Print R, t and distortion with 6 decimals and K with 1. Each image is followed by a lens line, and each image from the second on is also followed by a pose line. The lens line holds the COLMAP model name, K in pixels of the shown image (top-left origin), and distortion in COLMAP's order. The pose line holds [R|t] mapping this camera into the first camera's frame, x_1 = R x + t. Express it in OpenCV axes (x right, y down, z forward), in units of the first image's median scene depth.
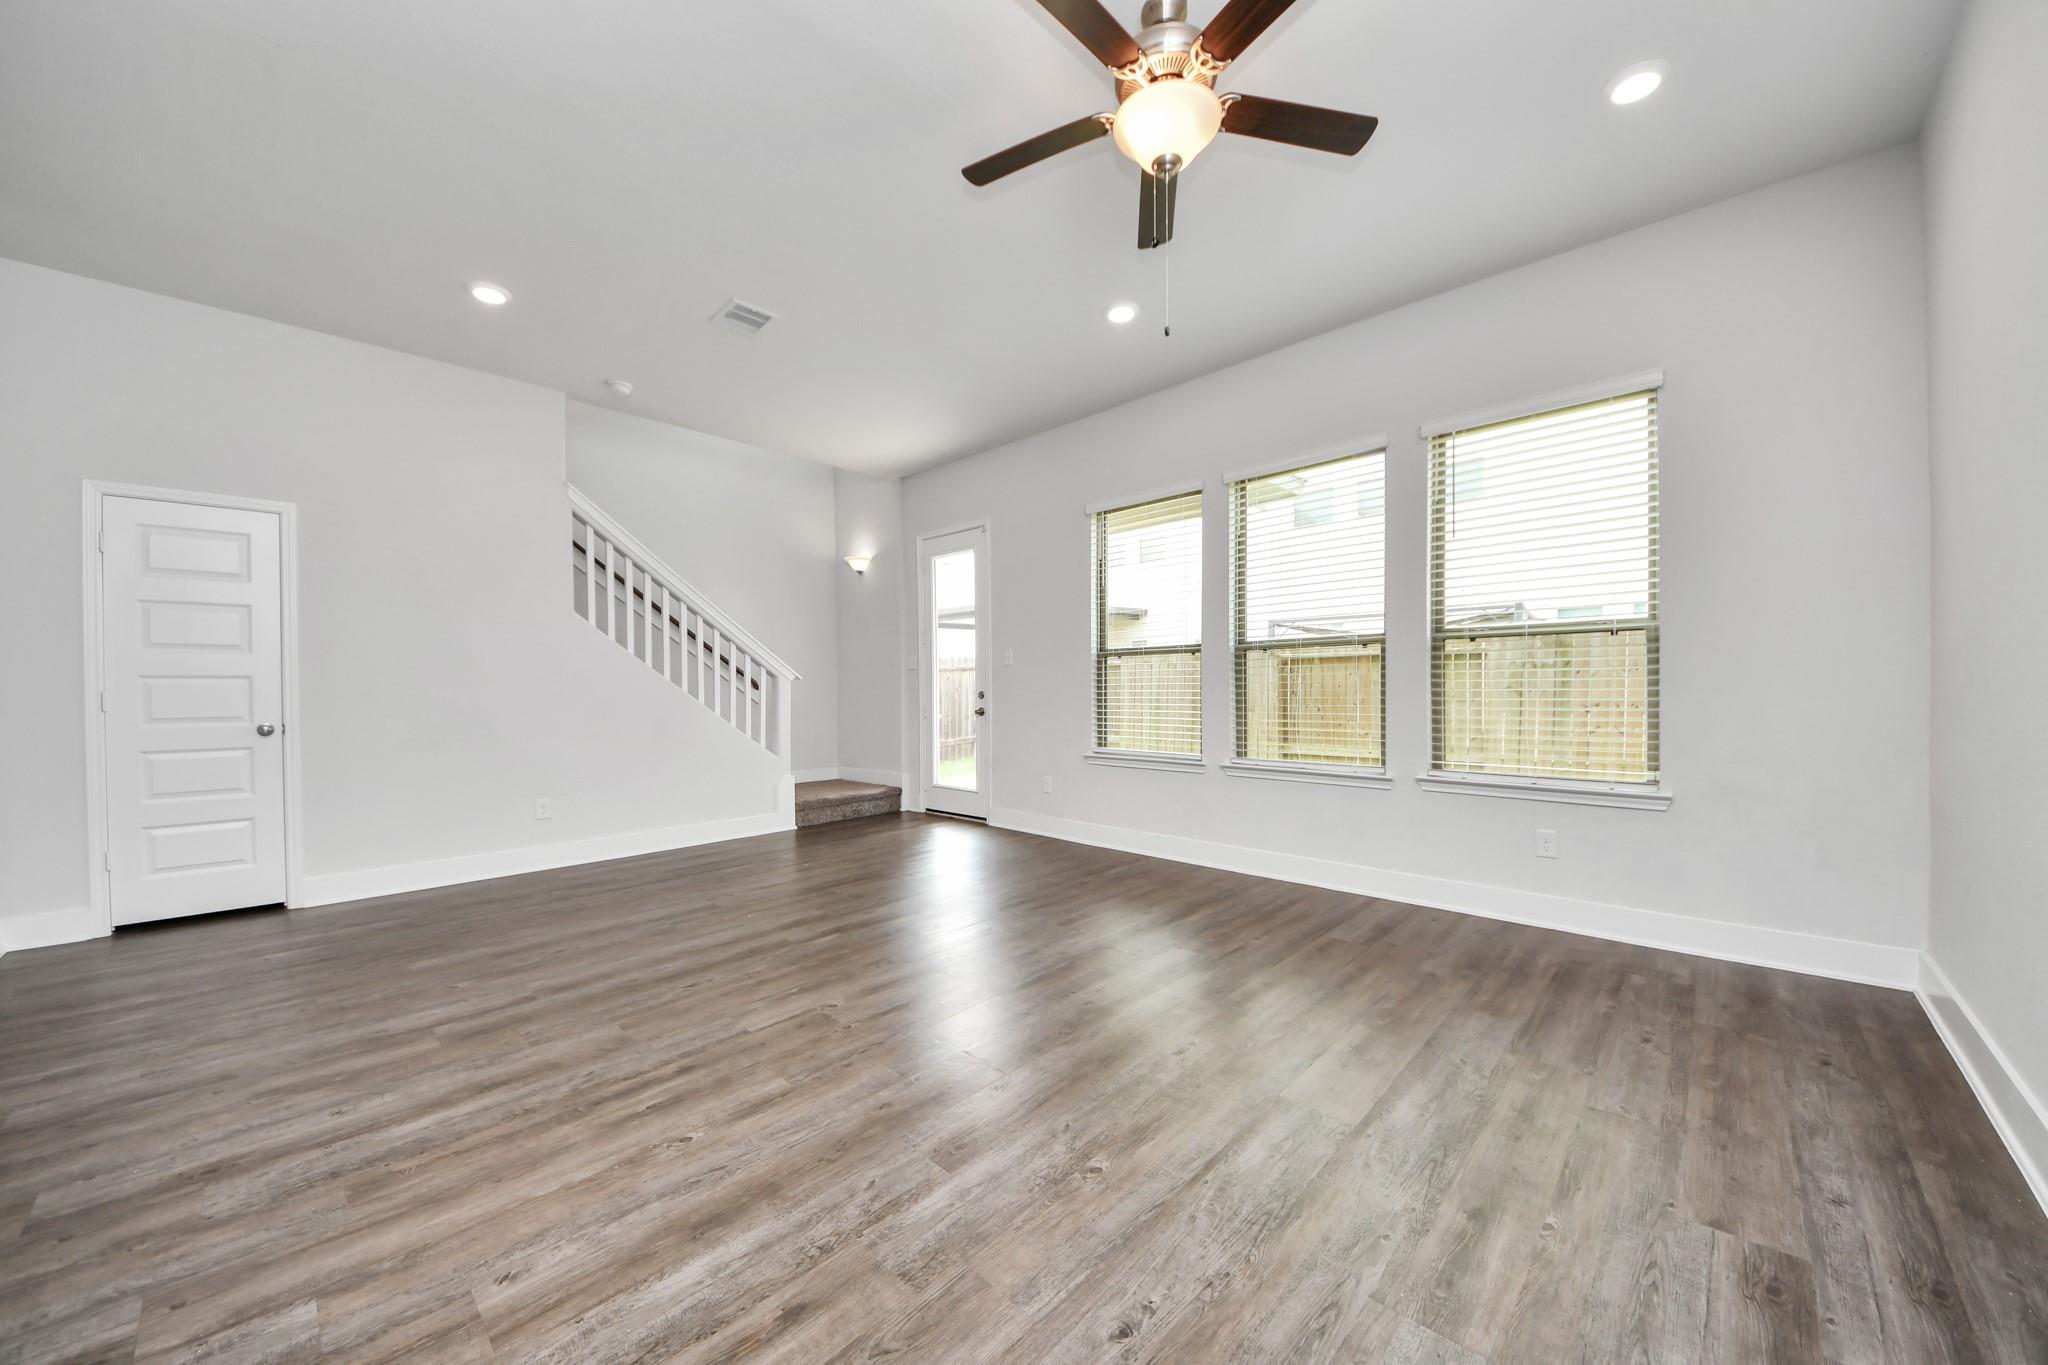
lens RADIAL K [[727.4, 0, 1013.2], [0, 727.4, 693.3], [0, 0, 1]] dist [0.001145, -0.006920]
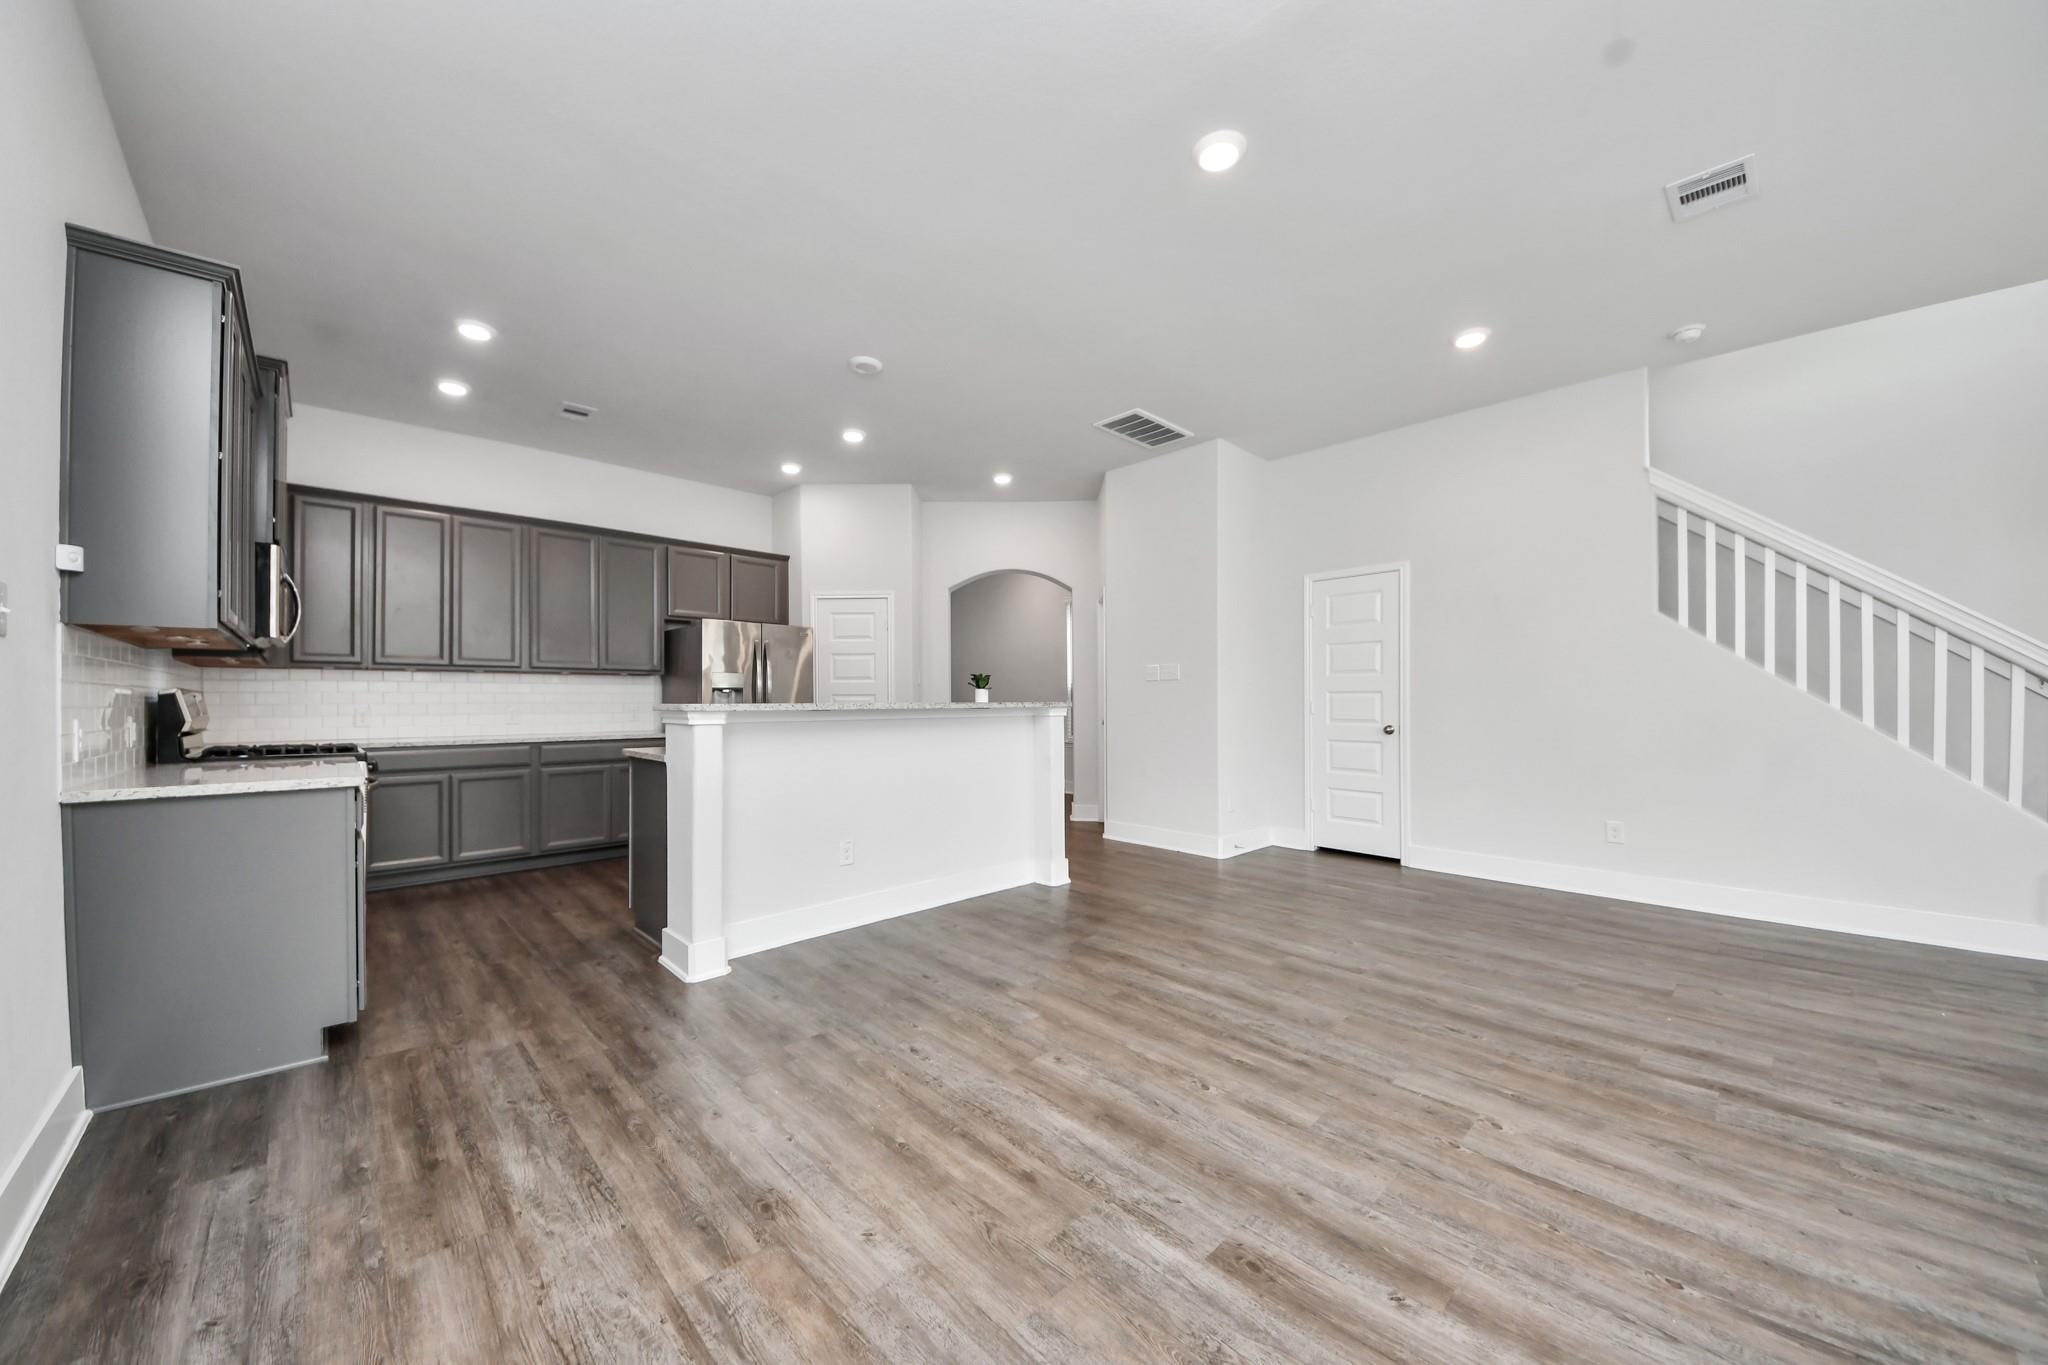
lens RADIAL K [[734.9, 0, 1028.3], [0, 734.9, 685.9], [0, 0, 1]] dist [0.028480, -0.018056]
pose [[-0.033595, -0.006616, -0.999414, 0.666892], [-0.007003, 0.999955, -0.006385, -0.025472], [0.999411, 0.006784, -0.033640, 0.649672]]
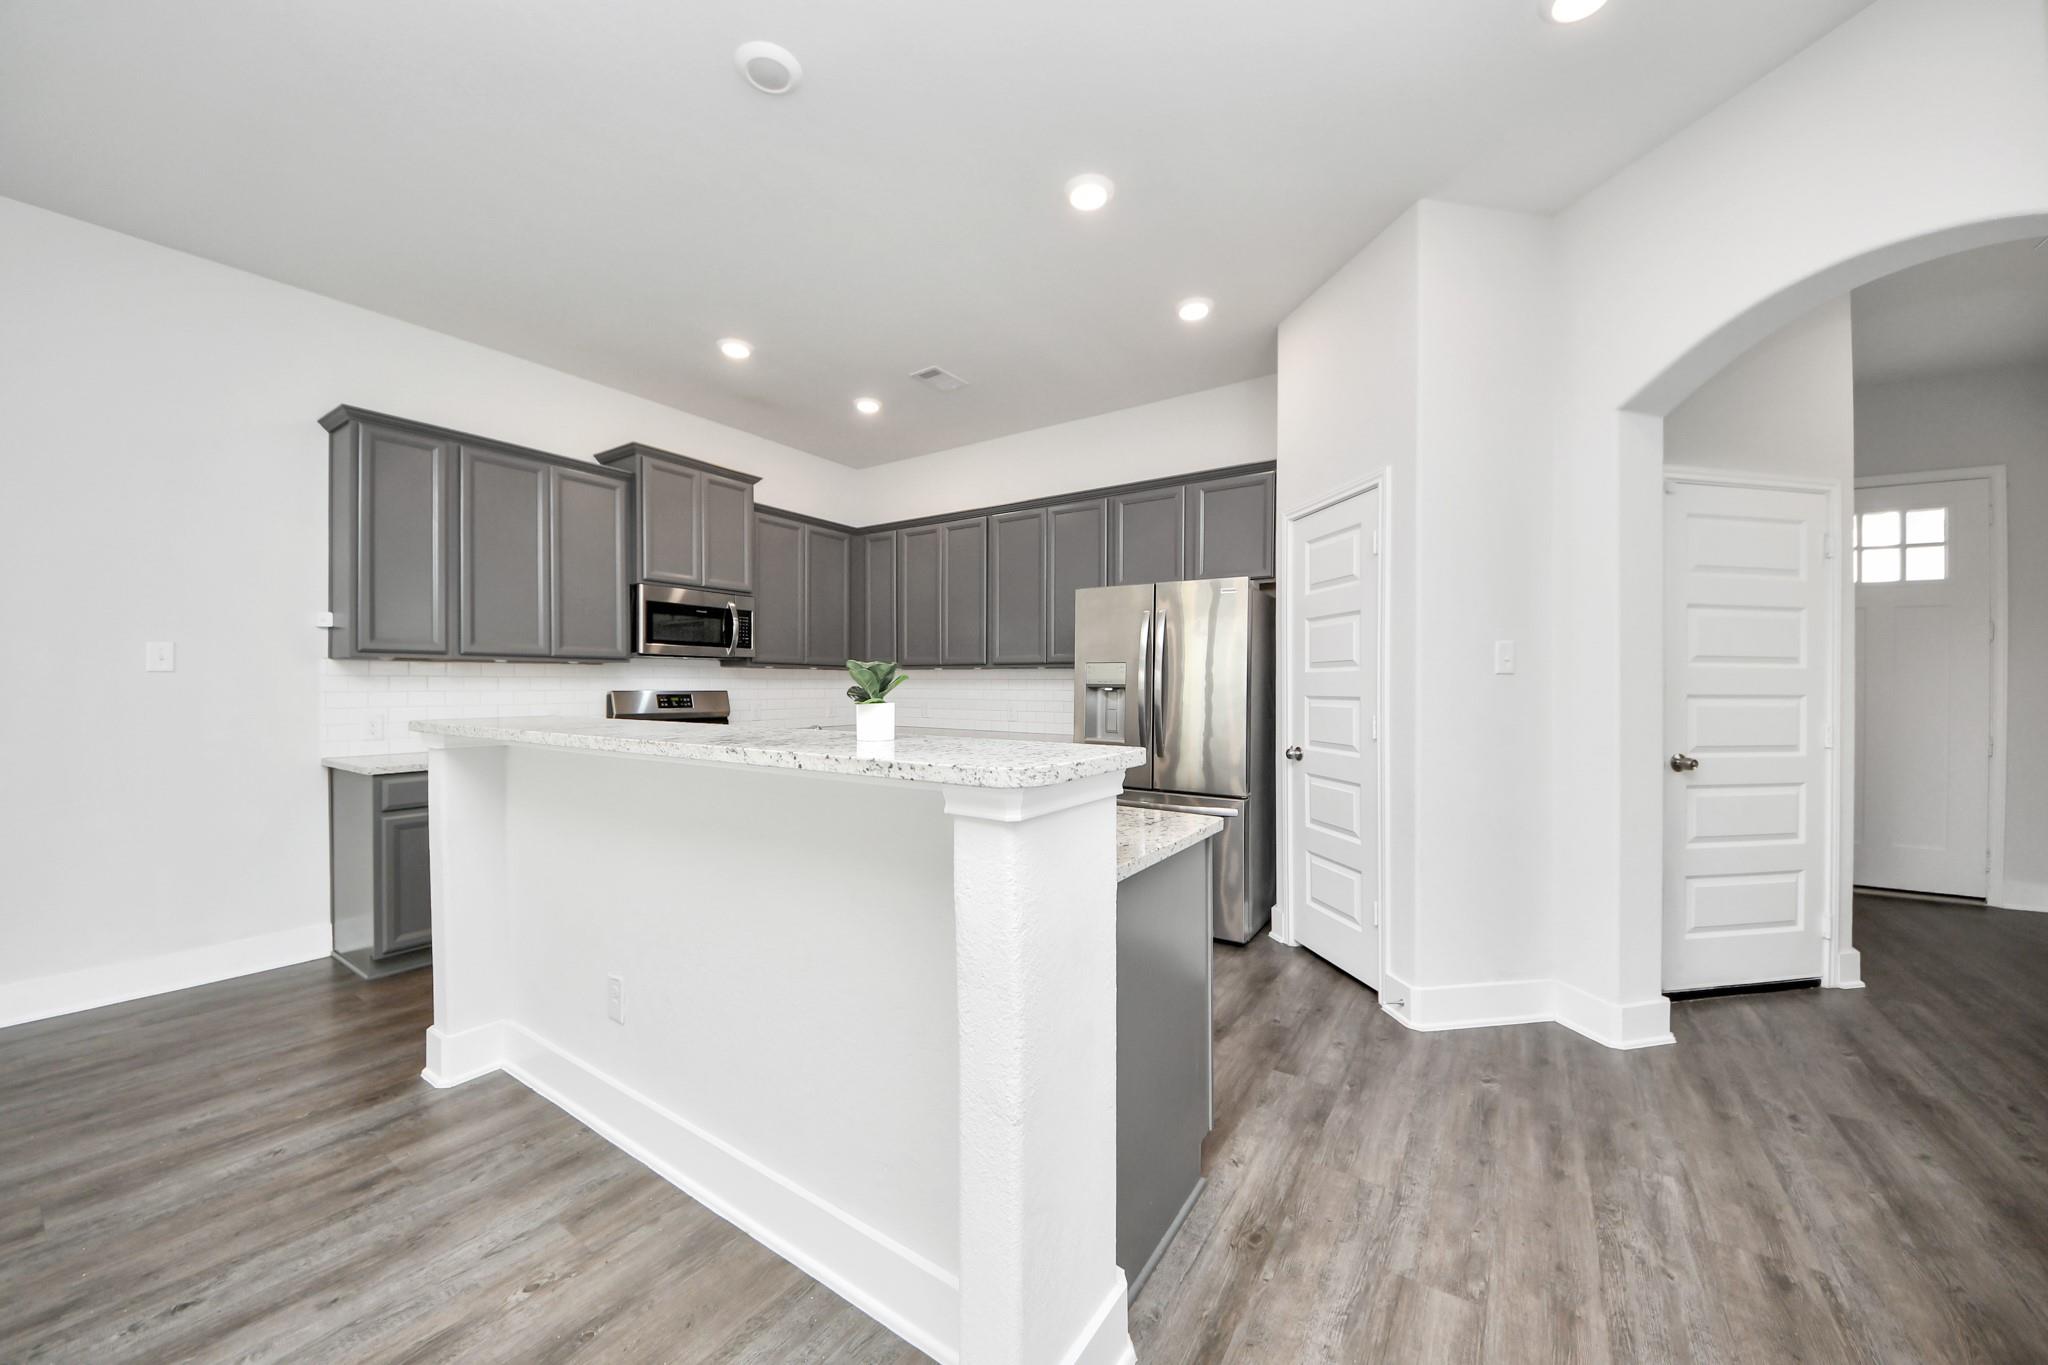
lens RADIAL K [[739.4, 0, 995.7], [0, 739.4, 683.7], [0, 0, 1]] dist [0.083703, -0.035298]
pose [[-0.991725, 0.009071, -0.128062, -1.461232], [0.006699, 0.999798, 0.018942, -0.068252], [0.128208, 0.017927, -0.991585, 1.234906]]
